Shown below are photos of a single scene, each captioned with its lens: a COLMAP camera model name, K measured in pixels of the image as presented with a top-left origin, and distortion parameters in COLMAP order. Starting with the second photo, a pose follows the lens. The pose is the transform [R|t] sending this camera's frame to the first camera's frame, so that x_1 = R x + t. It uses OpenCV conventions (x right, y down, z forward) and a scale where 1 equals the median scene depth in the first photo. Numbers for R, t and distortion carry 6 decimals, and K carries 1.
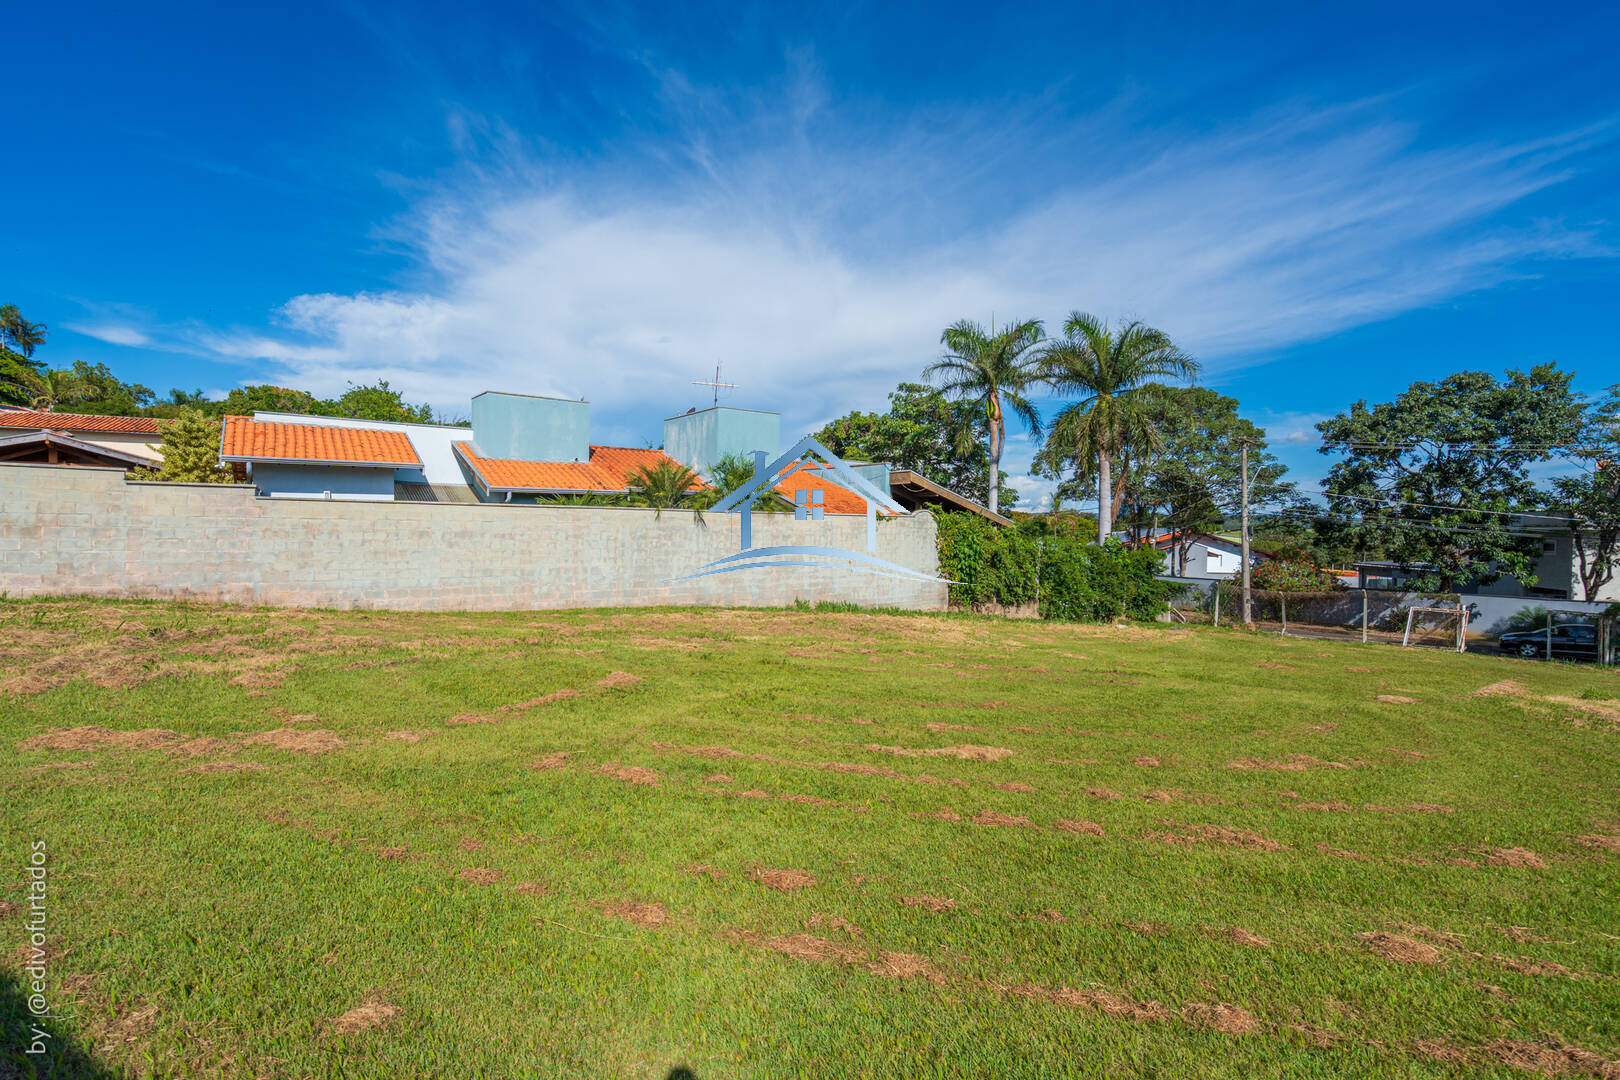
lens RADIAL K [[749.8, 0, 810.0], [0, 749.8, 540.0], [0, 0, 1]] dist [0.002241, 0.000018]
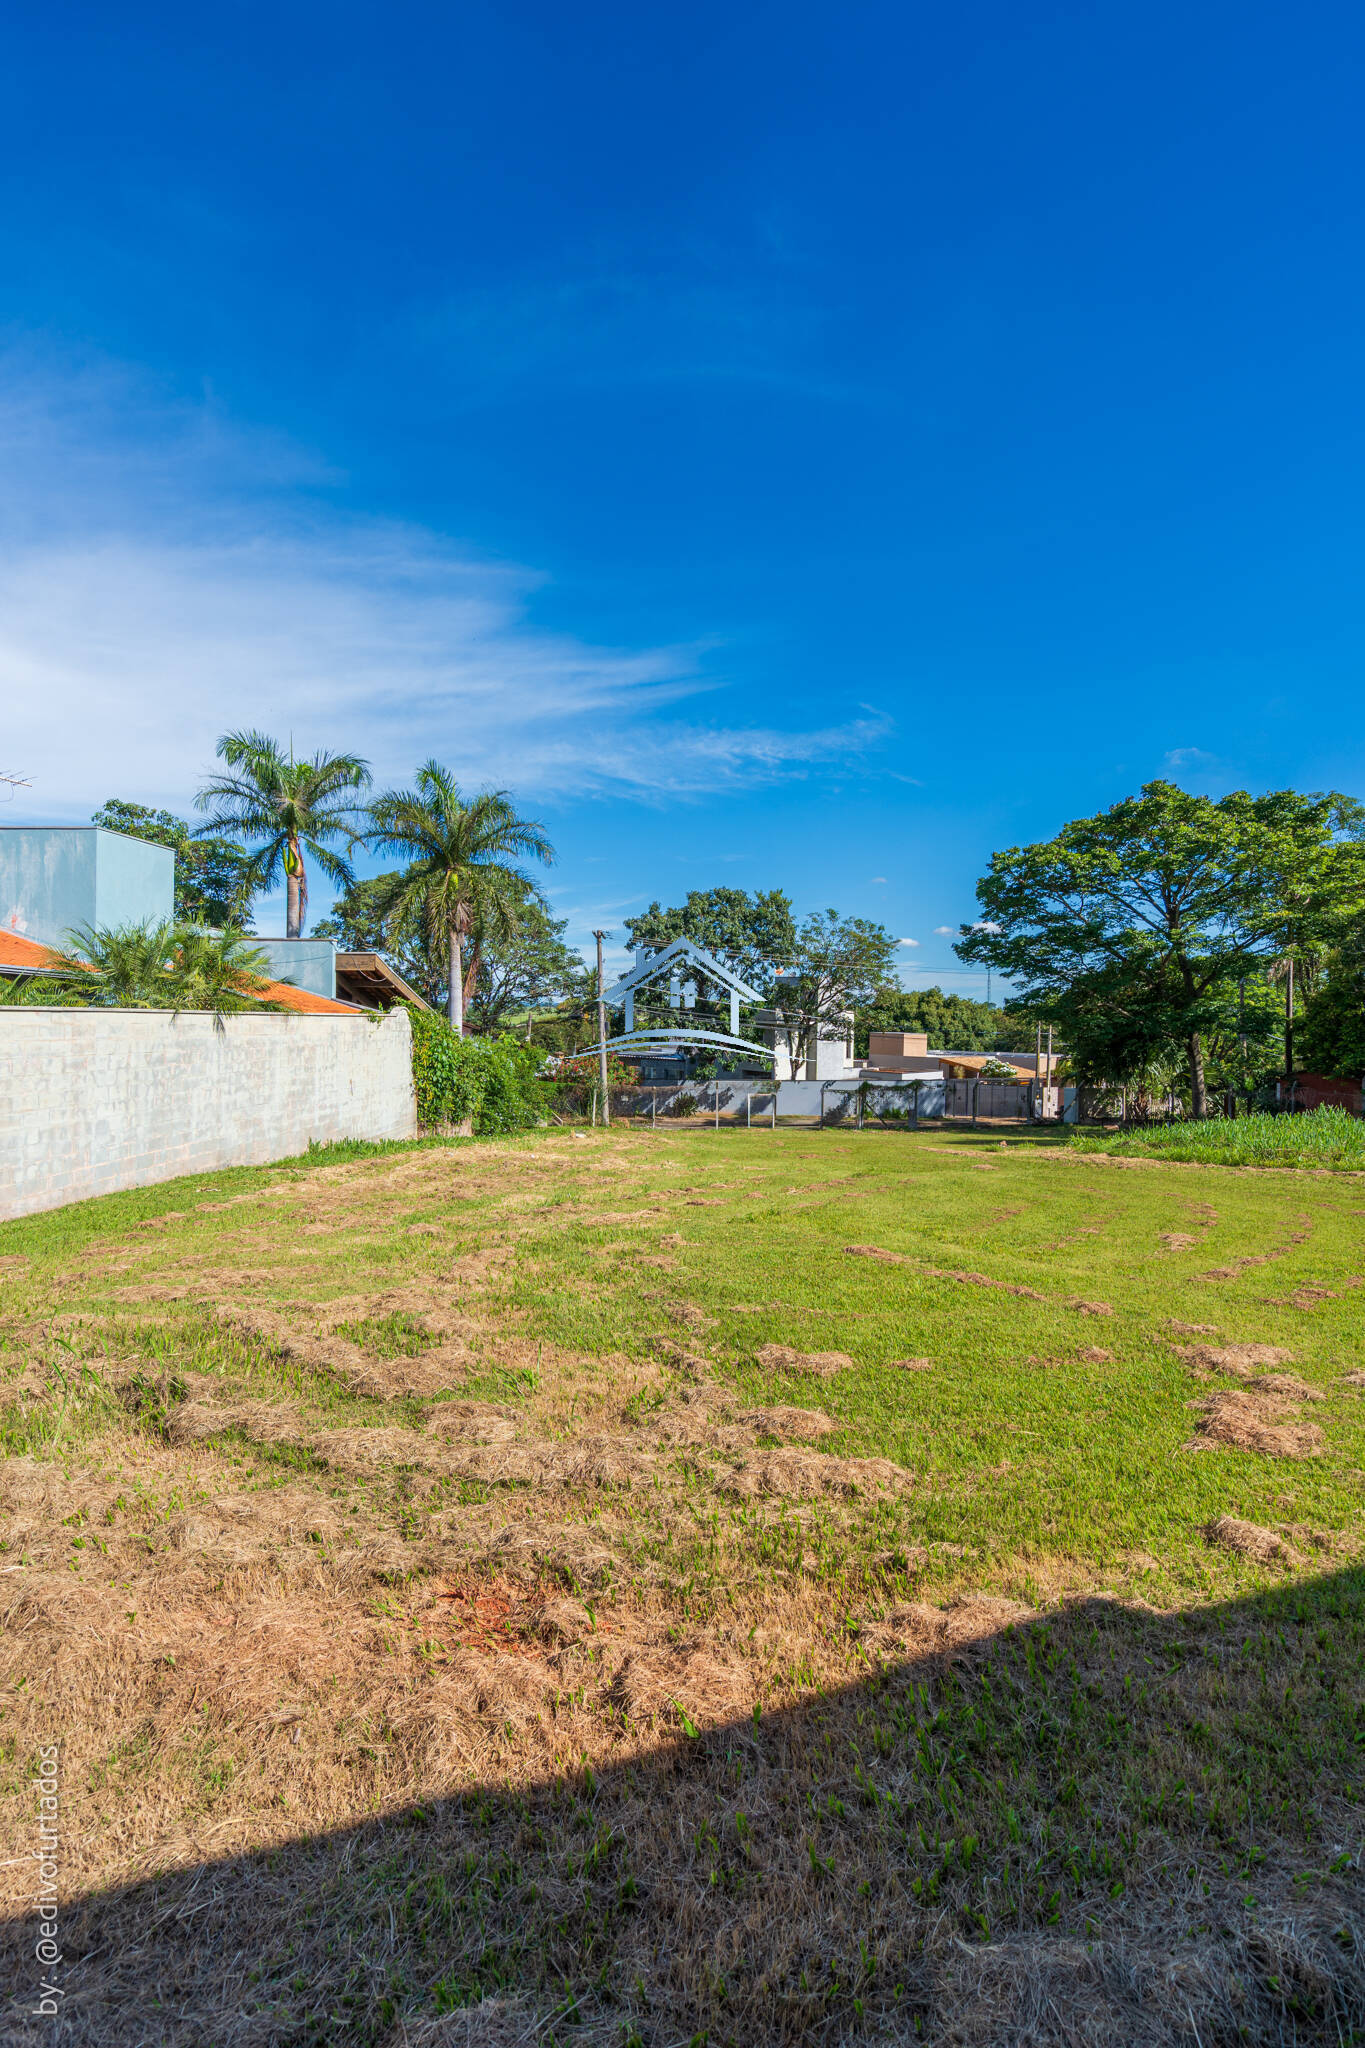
lens RADIAL K [[947.8, 0, 690.2], [0, 947.8, 1032.3], [0, 0, 1]] dist [0.002241, 0.000018]
pose [[0.612302, -0.015242, 0.790477, -0.517795], [0.008325, 0.999883, 0.012831, -0.029563], [-0.790580, -0.001276, 0.612358, 0.227623]]
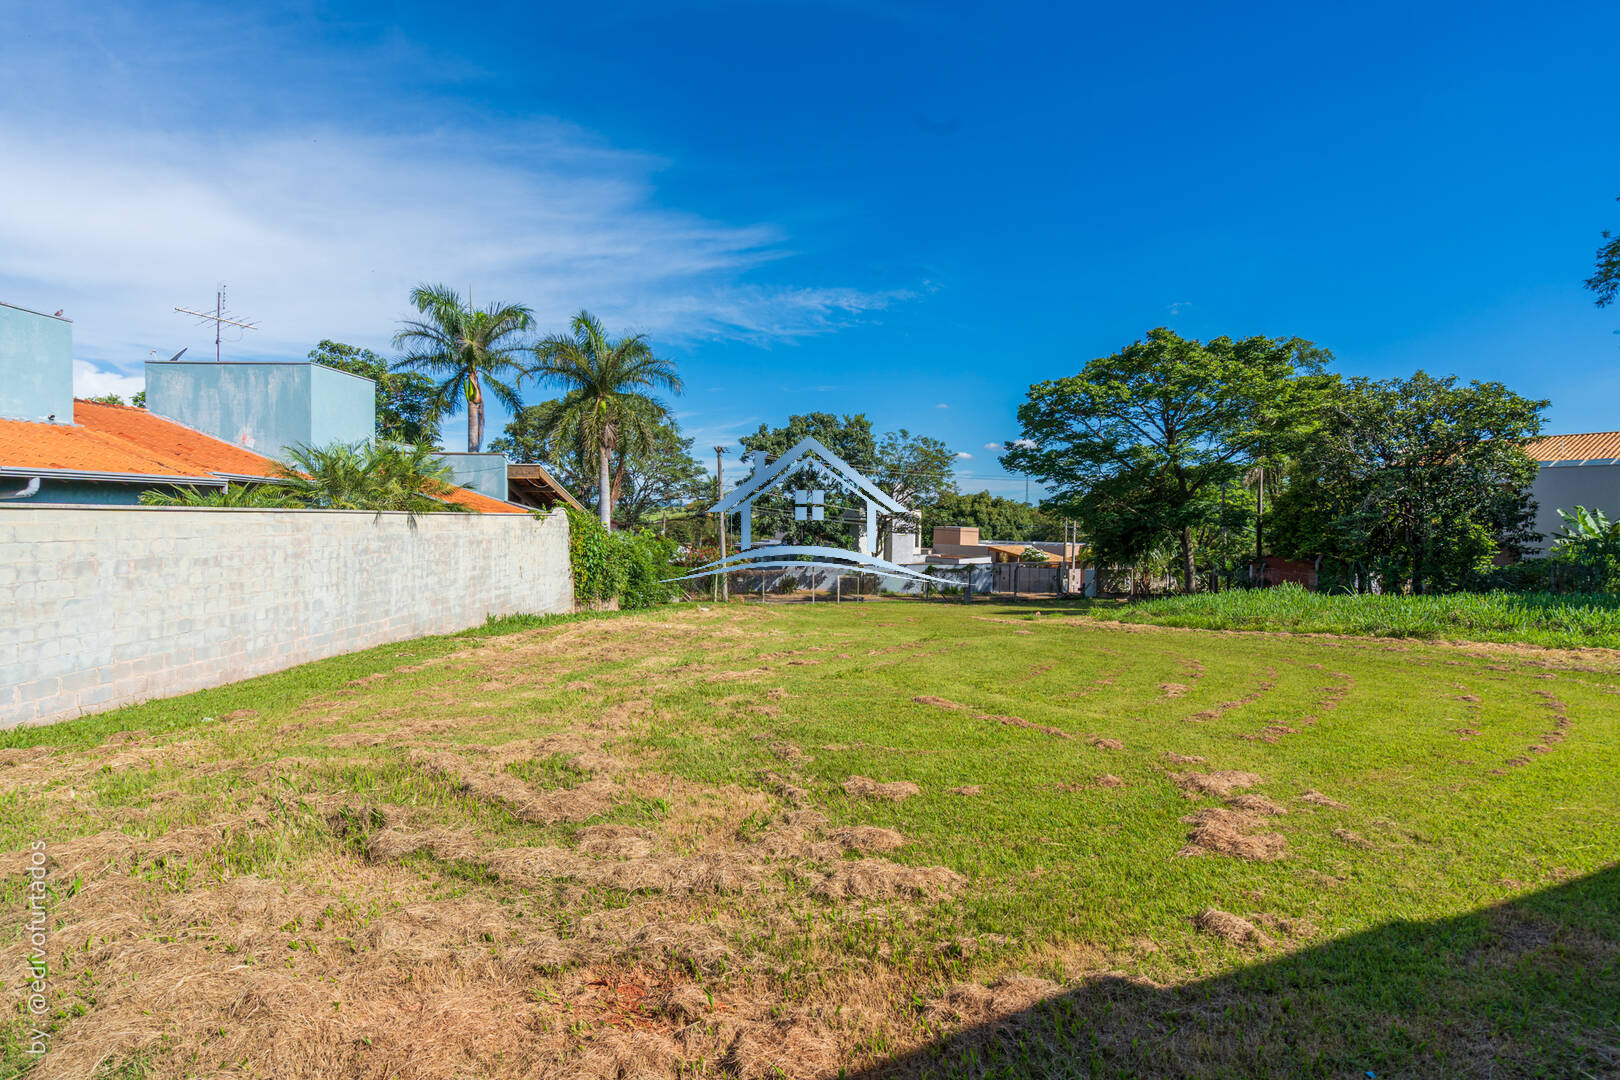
lens RADIAL K [[749.8, 0, 810.0], [0, 749.8, 540.0], [0, 0, 1]] dist [0.002241, 0.000018]
pose [[0.593483, -0.031424, 0.804233, -0.515160], [0.011208, 0.999463, 0.030782, -0.030198], [-0.804768, -0.009255, 0.593517, 0.228566]]
